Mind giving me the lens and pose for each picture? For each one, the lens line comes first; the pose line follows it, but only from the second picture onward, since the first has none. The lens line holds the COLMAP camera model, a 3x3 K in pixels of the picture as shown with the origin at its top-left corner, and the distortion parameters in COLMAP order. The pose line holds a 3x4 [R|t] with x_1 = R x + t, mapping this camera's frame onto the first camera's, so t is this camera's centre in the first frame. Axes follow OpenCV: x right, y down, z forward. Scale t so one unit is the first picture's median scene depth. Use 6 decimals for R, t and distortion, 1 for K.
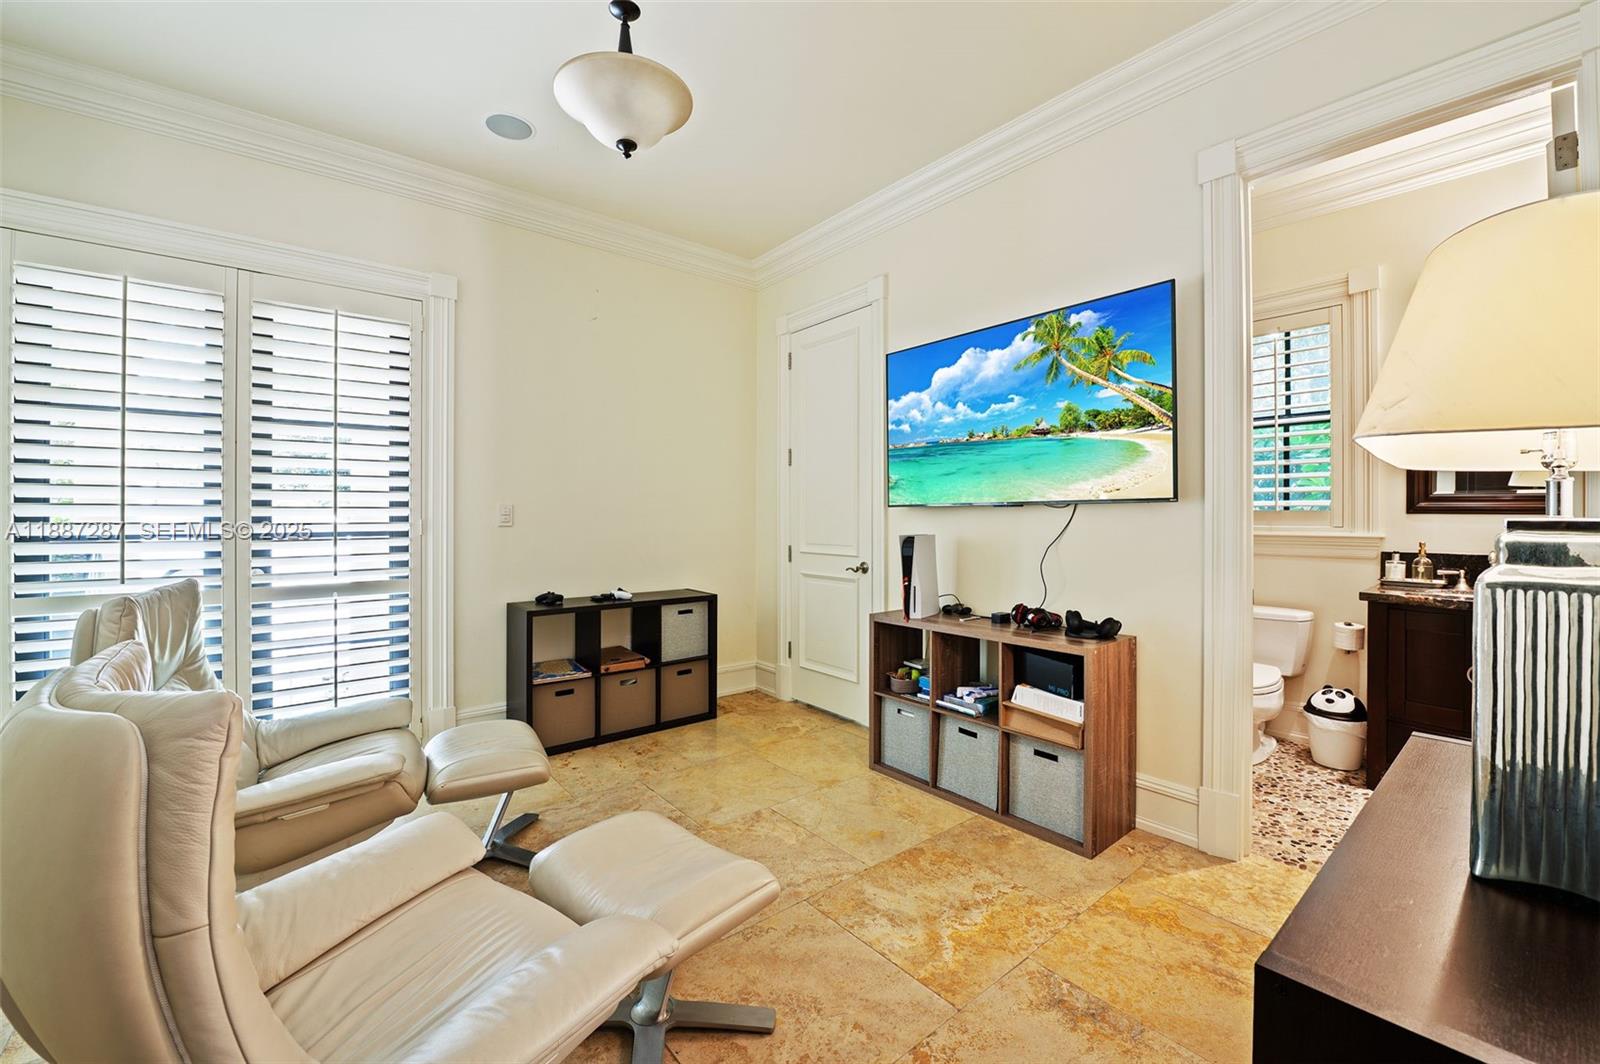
lens RADIAL K [[664.4, 0, 797.3], [0, 664.4, 524.8], [0, 0, 1]] dist [-0.016022, 0.000156]
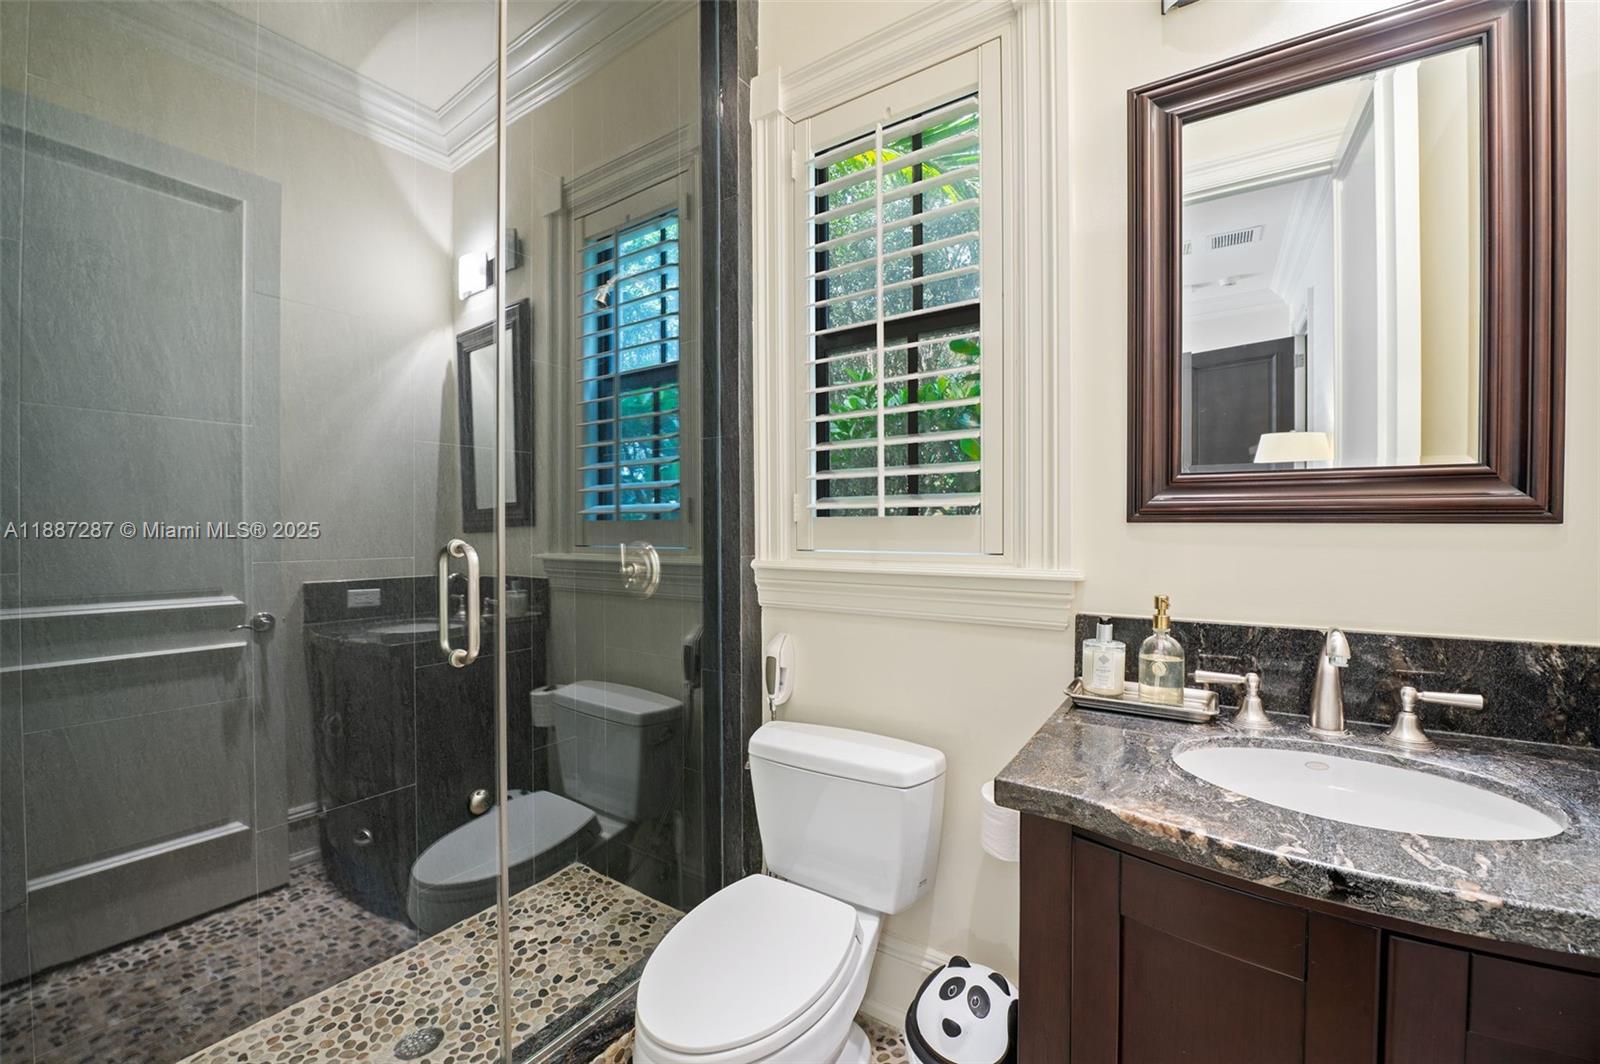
lens RADIAL K [[635.5, 0, 798.5], [0, 635.5, 535.8], [0, 0, 1]] dist [-0.017077, -0.000412]
pose [[0.963102, 0.001739, 0.269132, 0.416891], [0.000574, 0.999964, -0.008516, -0.003989], [-0.269137, 0.008356, 0.963066, 0.449101]]
